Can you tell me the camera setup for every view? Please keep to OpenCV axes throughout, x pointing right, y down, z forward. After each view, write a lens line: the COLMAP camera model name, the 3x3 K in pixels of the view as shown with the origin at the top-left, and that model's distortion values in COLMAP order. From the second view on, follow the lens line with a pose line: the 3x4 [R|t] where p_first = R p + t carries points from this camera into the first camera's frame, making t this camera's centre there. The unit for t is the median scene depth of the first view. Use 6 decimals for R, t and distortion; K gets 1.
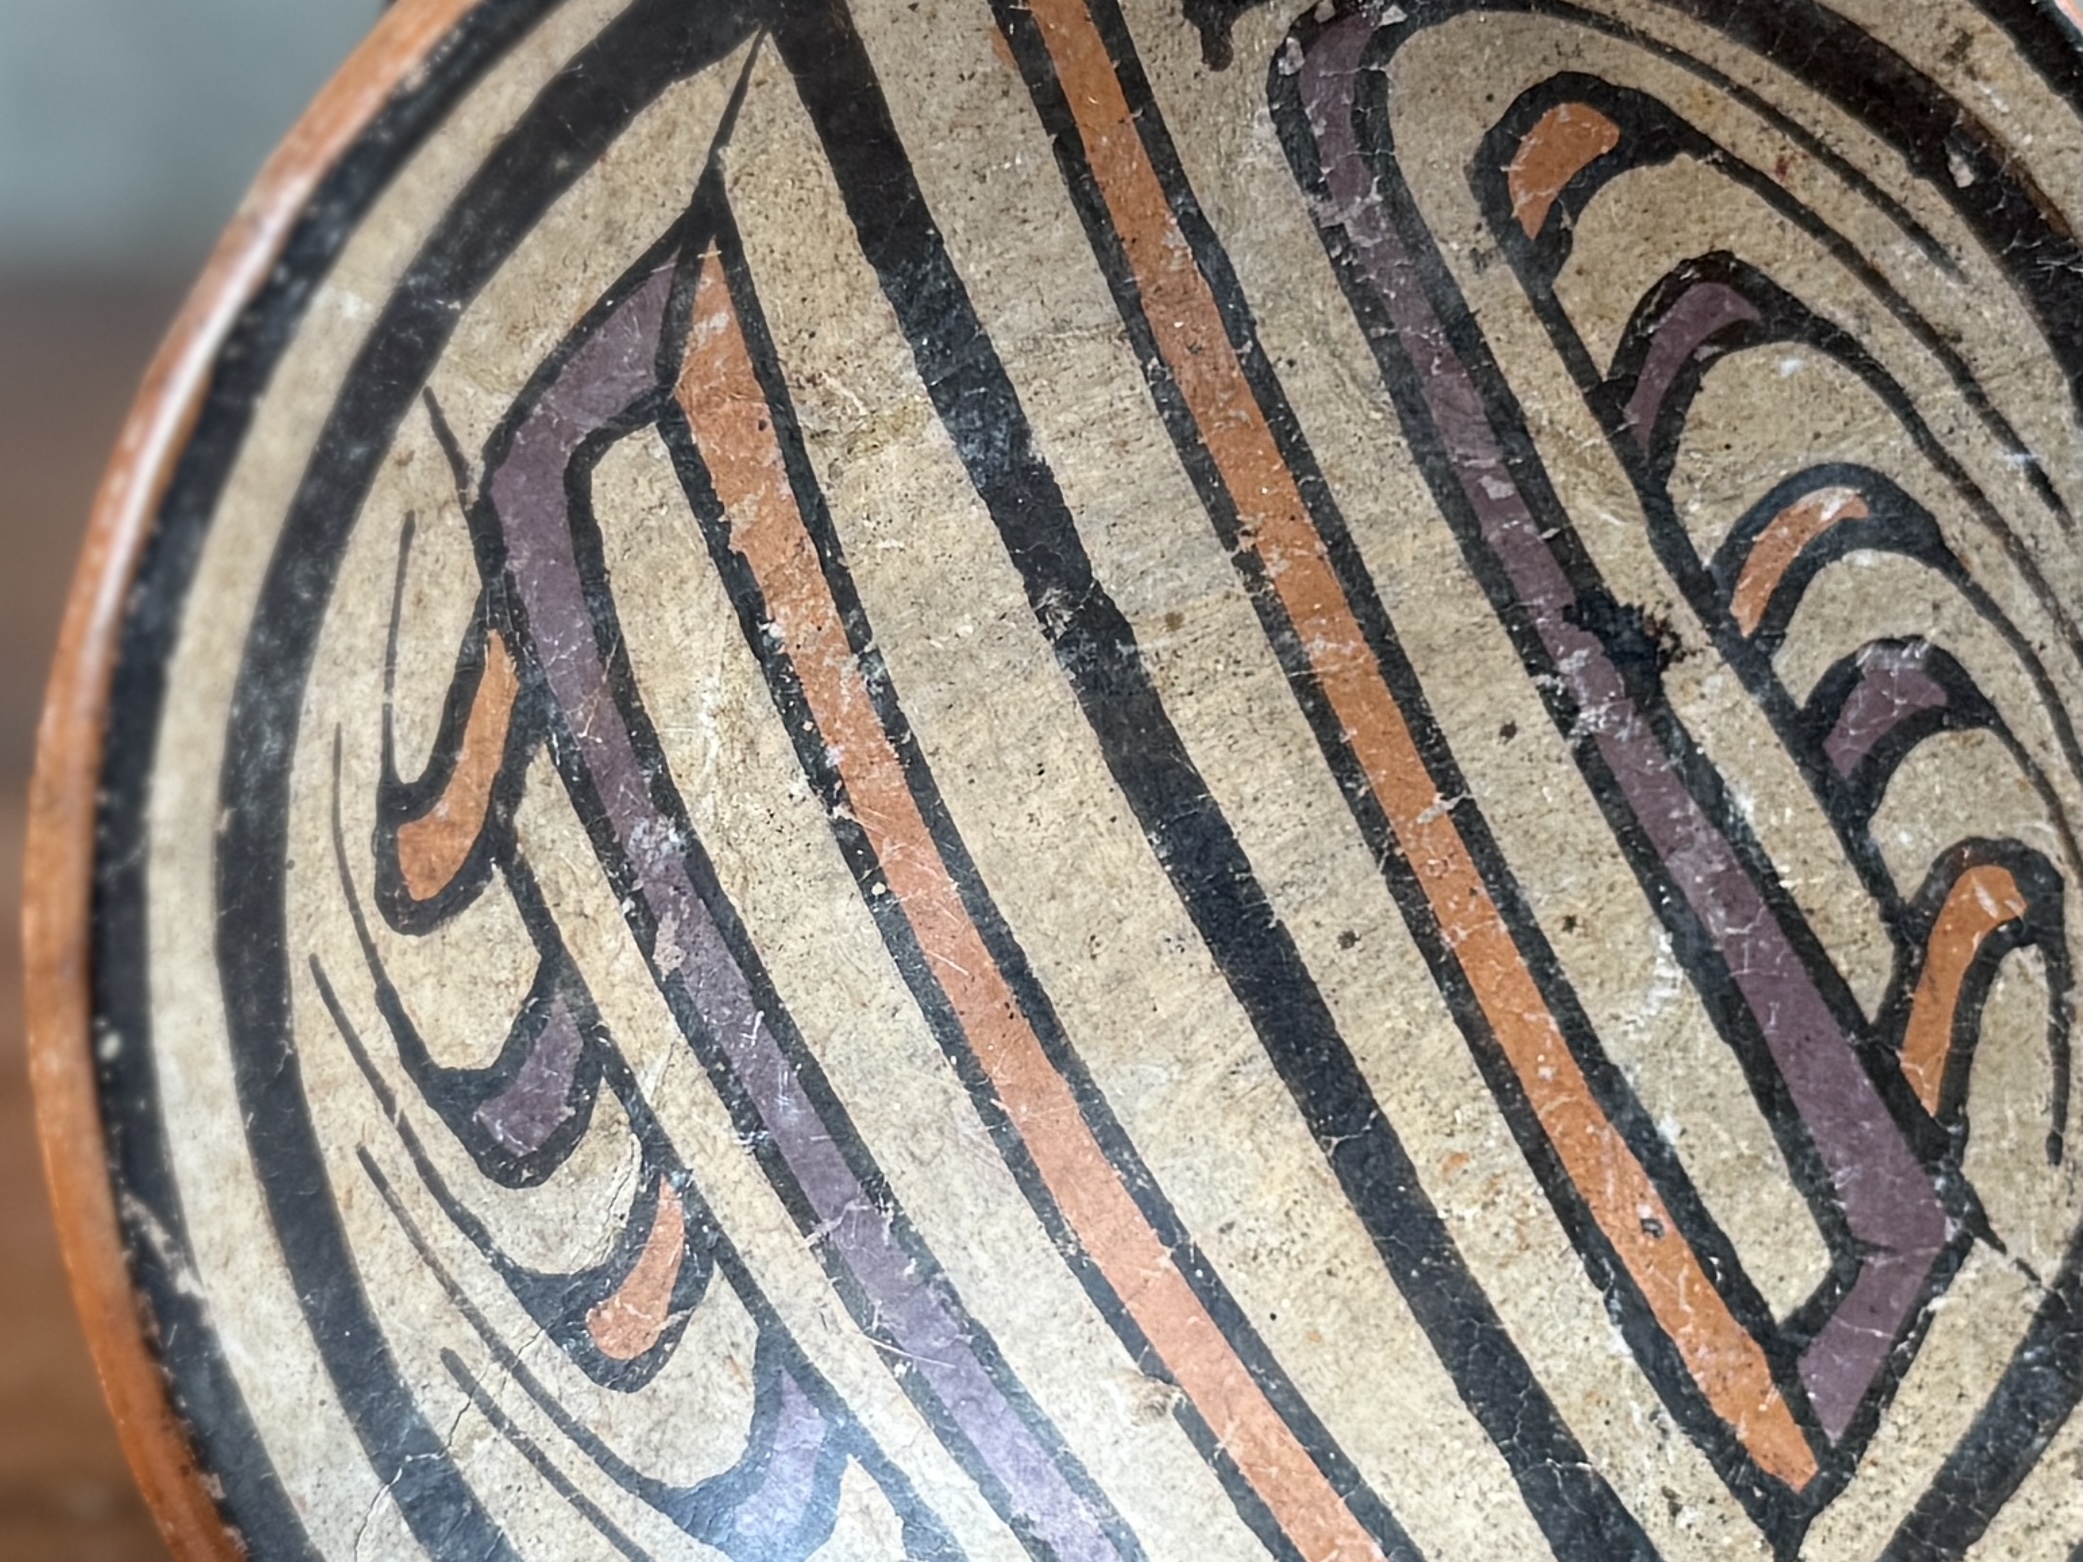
lens RADIAL K [[6021.4, 0, 1037.8], [0, 6021.4, 779.6], [0, 0, 1]] dist [-0.429699, 0.000000]
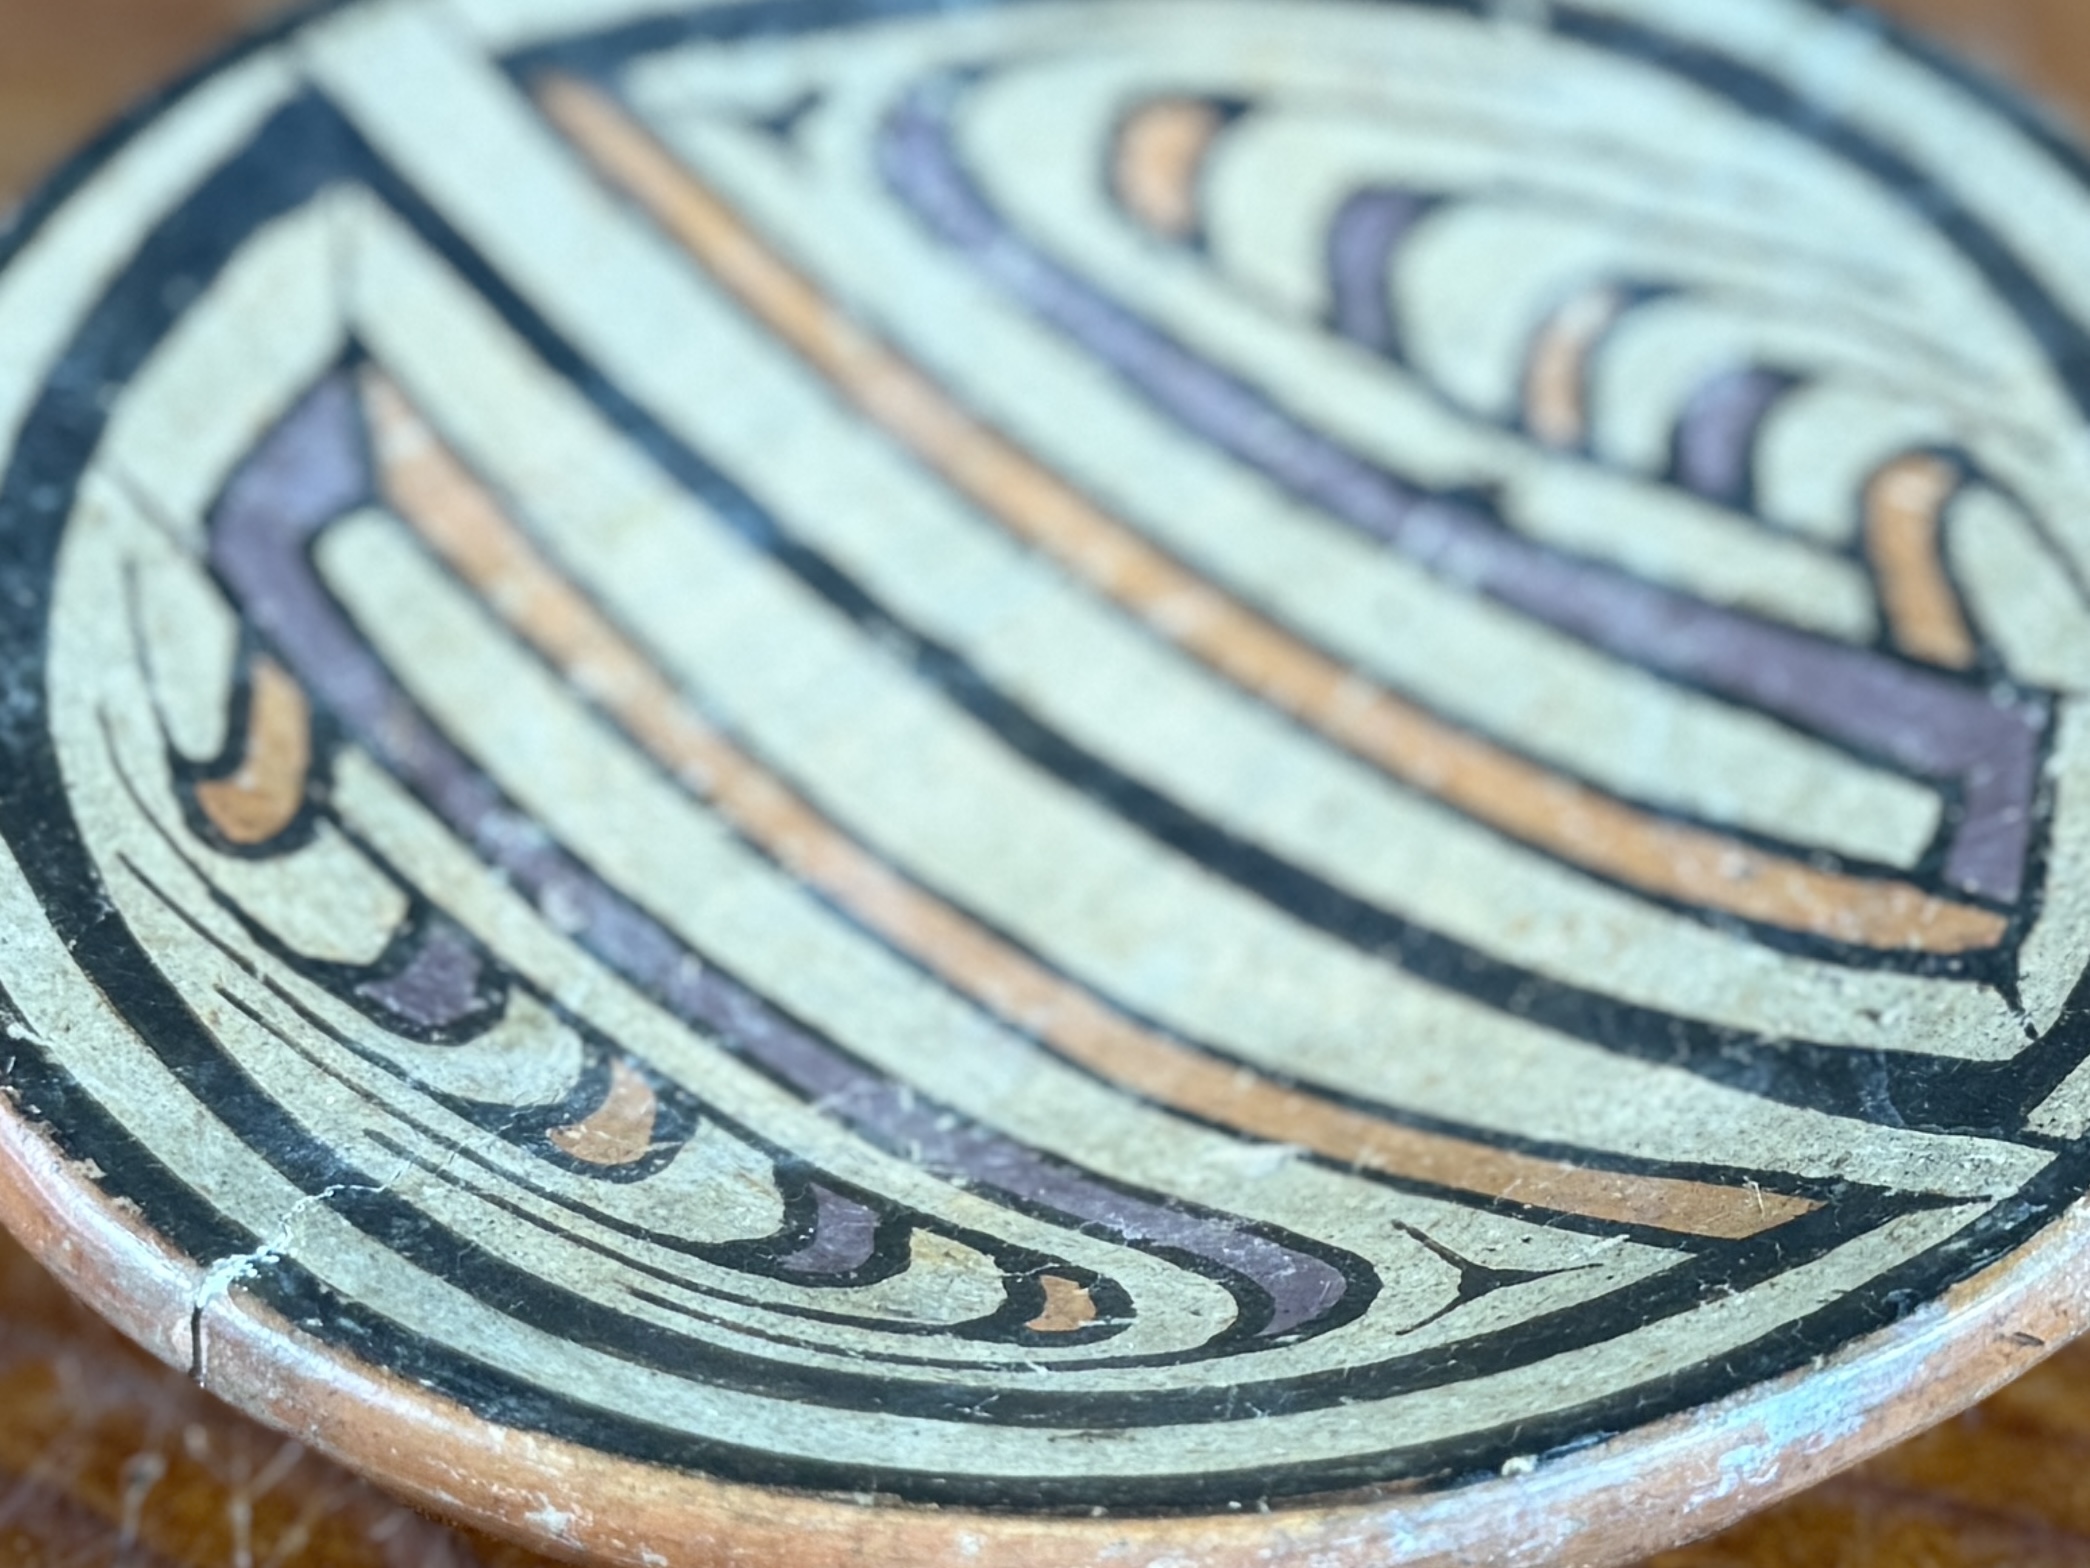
lens RADIAL K [[5554.6, 0, 1042.5], [0, 5554.6, 791.2], [0, 0, 1]] dist [-0.164063, 0.000000]
pose [[0.880654, -0.473692, -0.008023, 0.023097], [0.304177, 0.578325, -0.756978, 0.717402], [0.363214, 0.664196, 0.653391, 0.431417]]
